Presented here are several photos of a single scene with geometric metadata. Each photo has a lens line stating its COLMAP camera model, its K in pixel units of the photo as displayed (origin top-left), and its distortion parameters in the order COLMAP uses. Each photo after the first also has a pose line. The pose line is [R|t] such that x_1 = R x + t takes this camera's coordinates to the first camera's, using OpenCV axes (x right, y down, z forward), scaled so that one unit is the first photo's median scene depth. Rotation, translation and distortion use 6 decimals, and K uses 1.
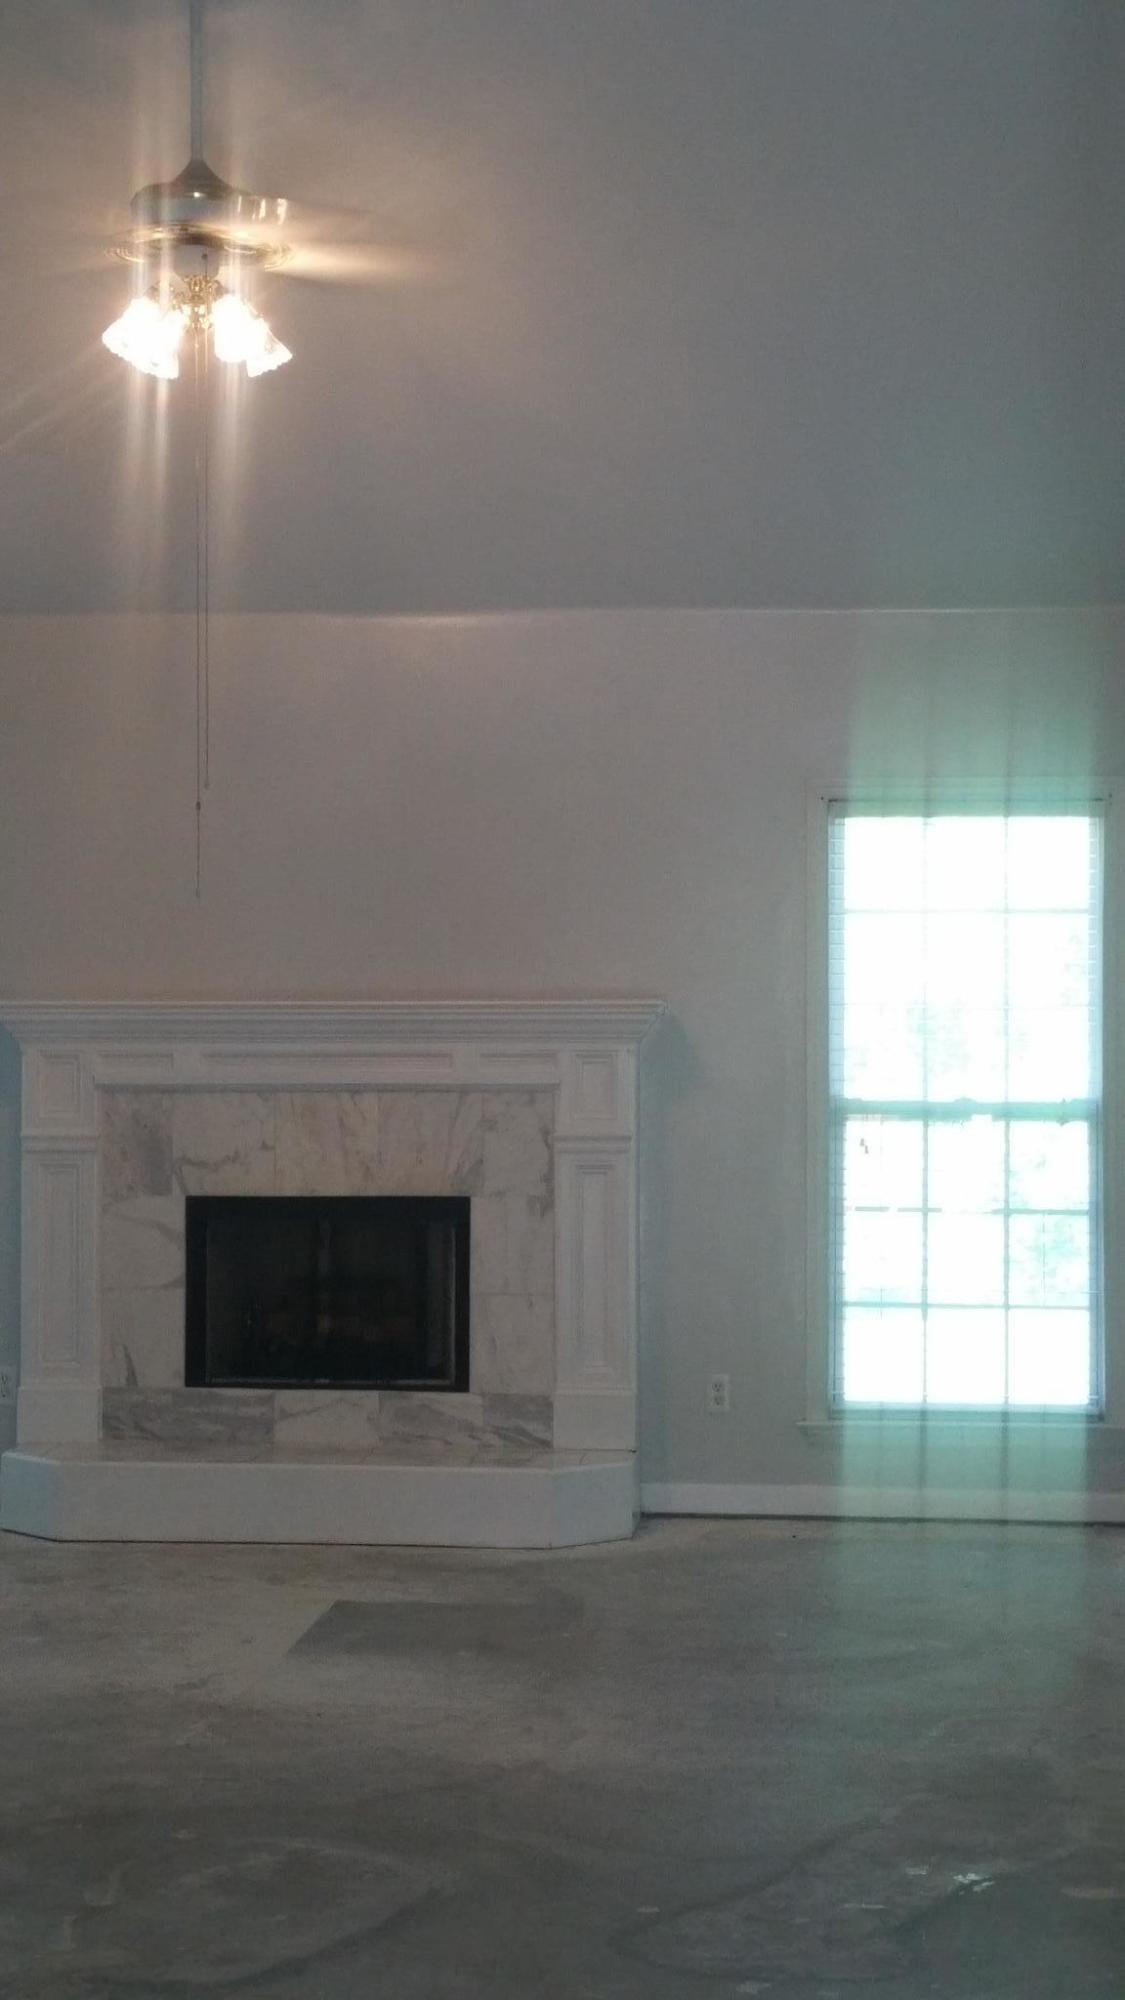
lens RADIAL K [[1697.0, 0, 565.8], [0, 1697.0, 1040.6], [0, 0, 1]] dist [0.111326, -0.237624]
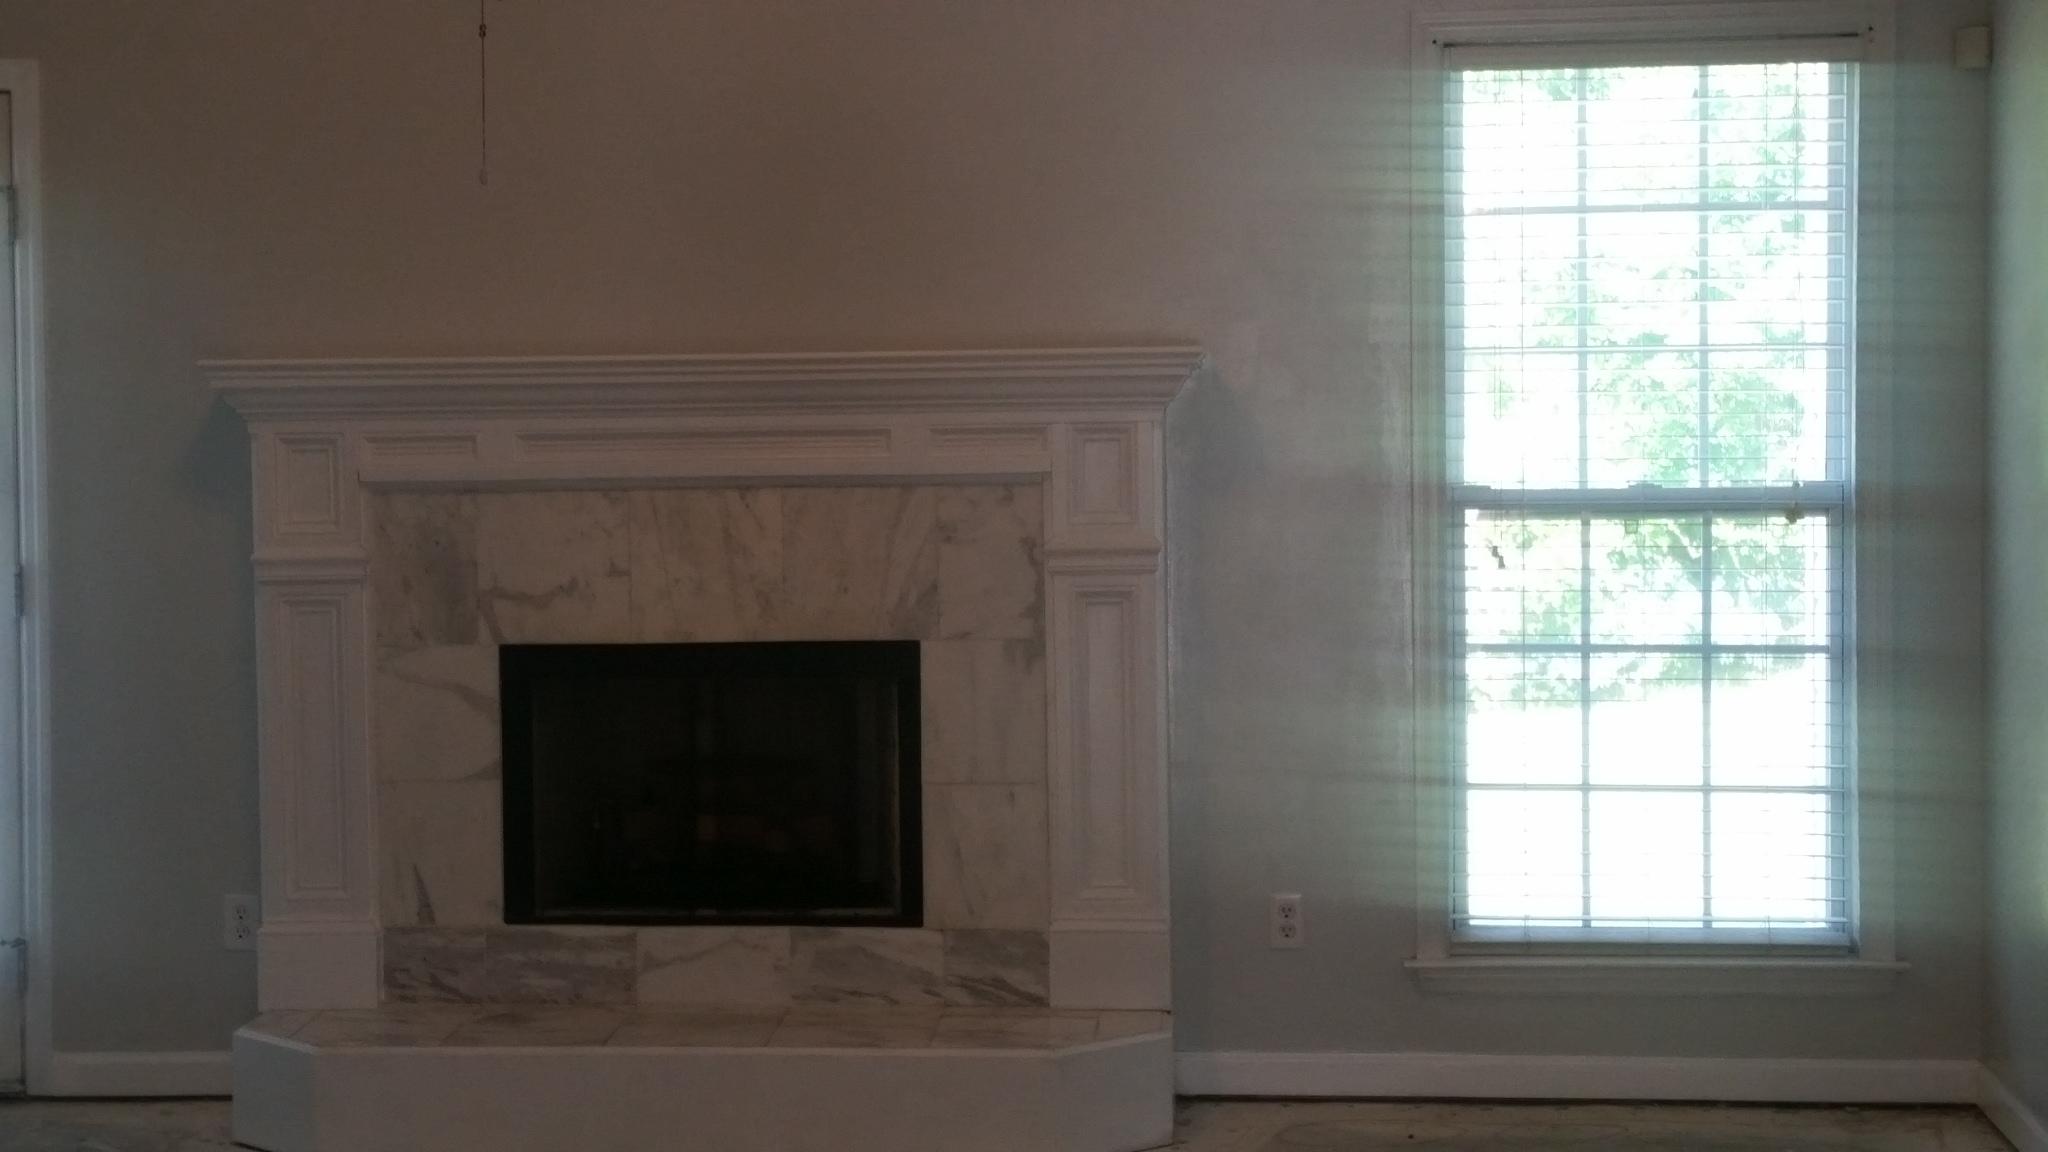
lens RADIAL K [[1737.8, 0, 989.9], [0, 1737.8, 484.5], [0, 0, 1]] dist [0.111326, -0.237624]
pose [[0.999742, -0.014680, 0.017323, -0.039249], [0.013987, 0.999123, 0.039469, 0.002668], [-0.017887, -0.039217, 0.999071, 0.307330]]
